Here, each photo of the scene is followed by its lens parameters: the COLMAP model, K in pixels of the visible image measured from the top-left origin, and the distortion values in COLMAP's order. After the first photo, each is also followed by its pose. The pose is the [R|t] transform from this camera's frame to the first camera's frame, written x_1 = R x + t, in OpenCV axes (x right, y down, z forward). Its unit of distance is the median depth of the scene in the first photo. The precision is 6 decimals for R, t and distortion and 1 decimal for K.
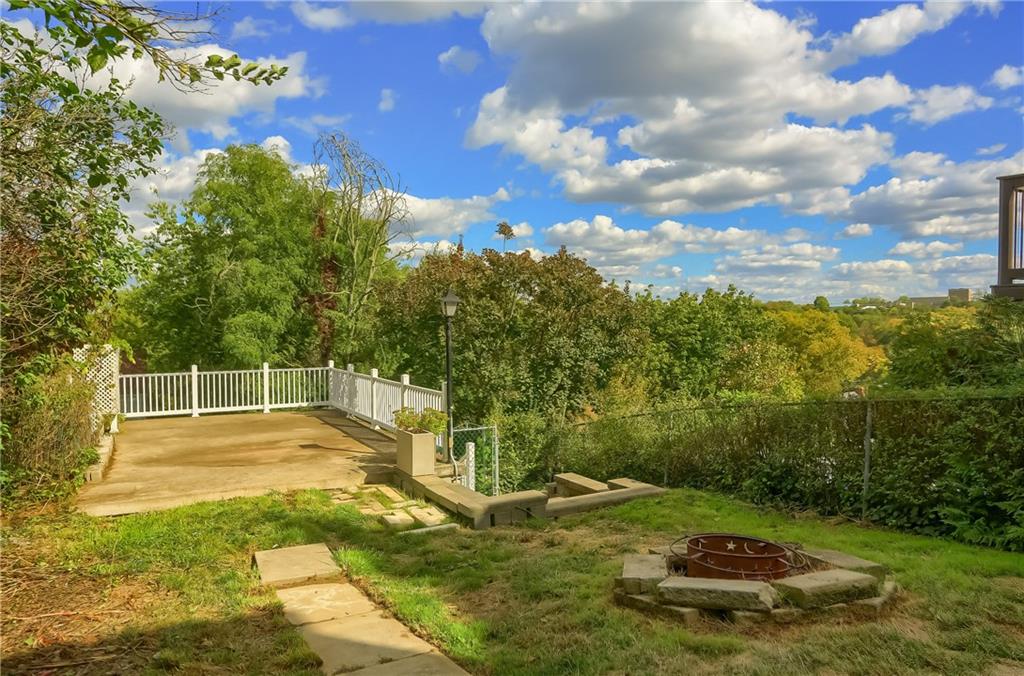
lens RADIAL K [[632.7, 0, 512.0], [0, 632.7, 338.0], [0, 0, 1]] dist [0.040040, 0.000438]
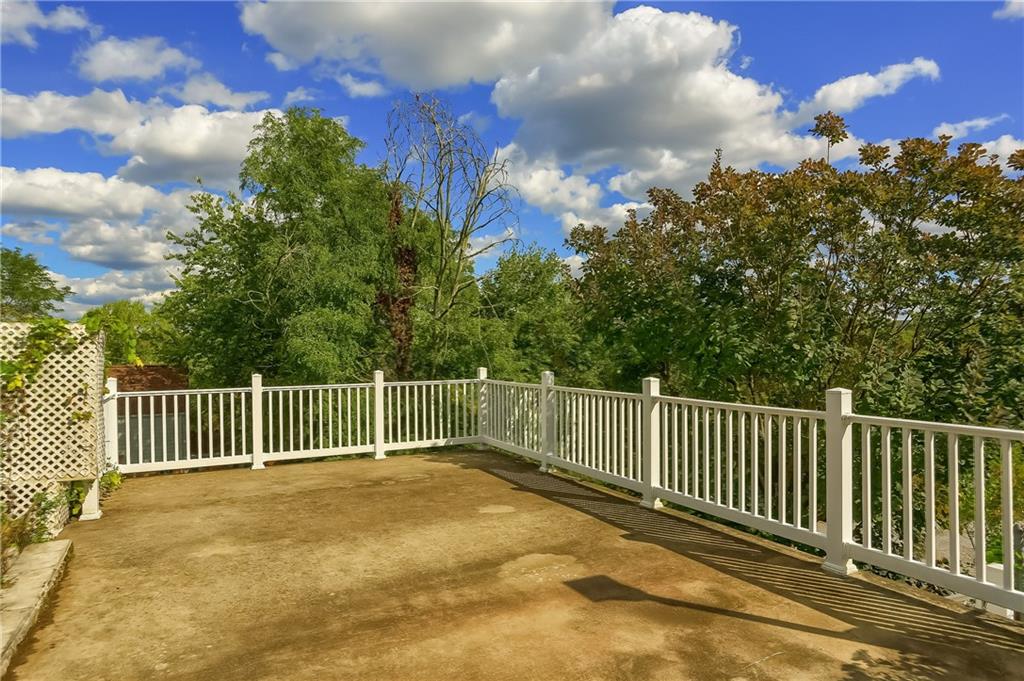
lens RADIAL K [[511.8, 0, 516.1], [0, 511.8, 351.9], [0, 0, 1]] dist [-0.001607, -0.000263]
pose [[0.999094, -0.002087, 0.042501, -0.181697], [0.002826, 0.999846, -0.017335, 0.019268], [-0.042458, 0.017439, 0.998946, 0.341537]]
